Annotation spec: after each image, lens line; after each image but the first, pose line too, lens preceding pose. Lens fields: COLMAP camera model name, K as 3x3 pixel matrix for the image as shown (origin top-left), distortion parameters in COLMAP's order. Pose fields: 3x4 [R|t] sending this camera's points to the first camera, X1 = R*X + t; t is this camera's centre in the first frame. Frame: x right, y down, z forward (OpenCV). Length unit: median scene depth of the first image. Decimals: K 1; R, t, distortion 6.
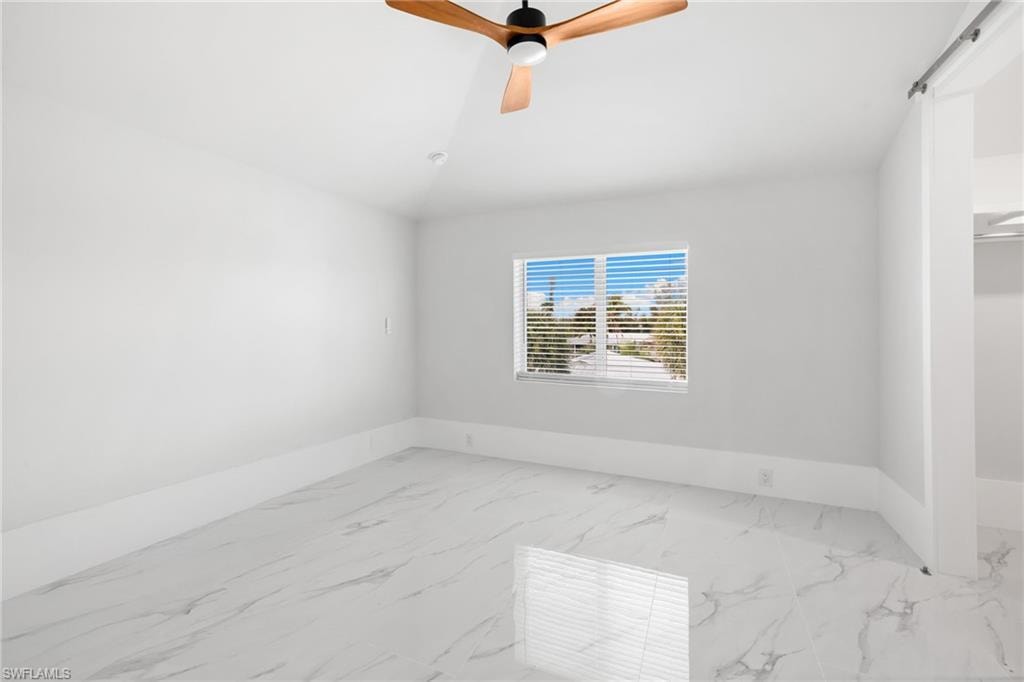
lens RADIAL K [[433.6, 0, 510.9], [0, 433.6, 330.3], [0, 0, 1]] dist [-0.001428, -0.000418]
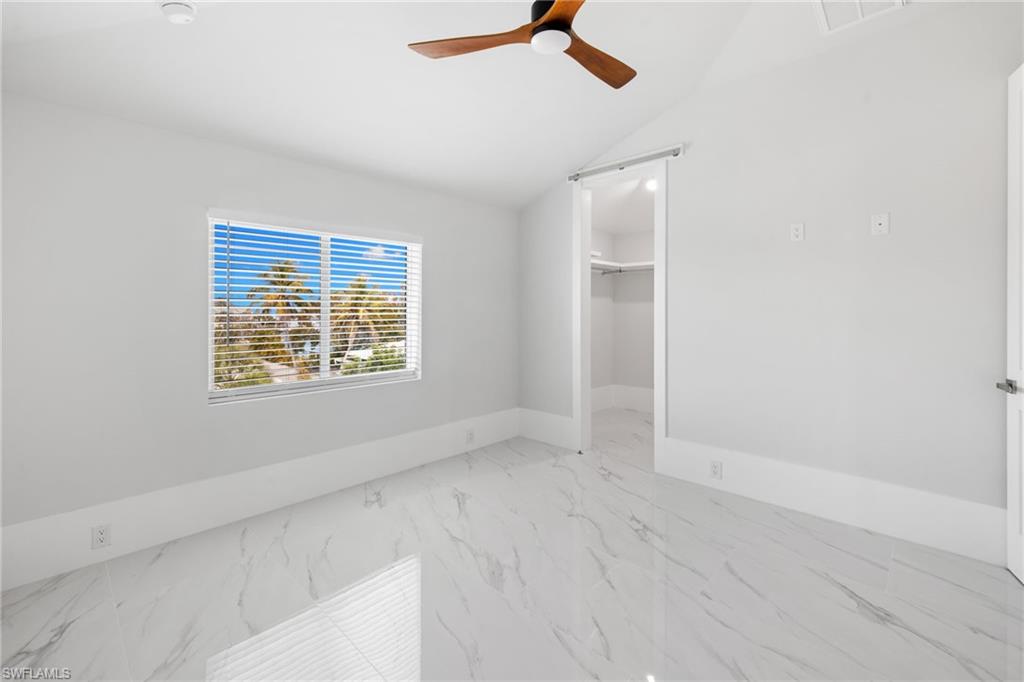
lens RADIAL K [[433.6, 0, 519.9], [0, 433.6, 315.0], [0, 0, 1]] dist [-0.001428, -0.000418]
pose [[0.330492, -0.007948, 0.943775, -0.549725], [0.019348, 0.999811, 0.001645, -0.011271], [-0.943611, 0.017717, 0.330583, 0.437566]]
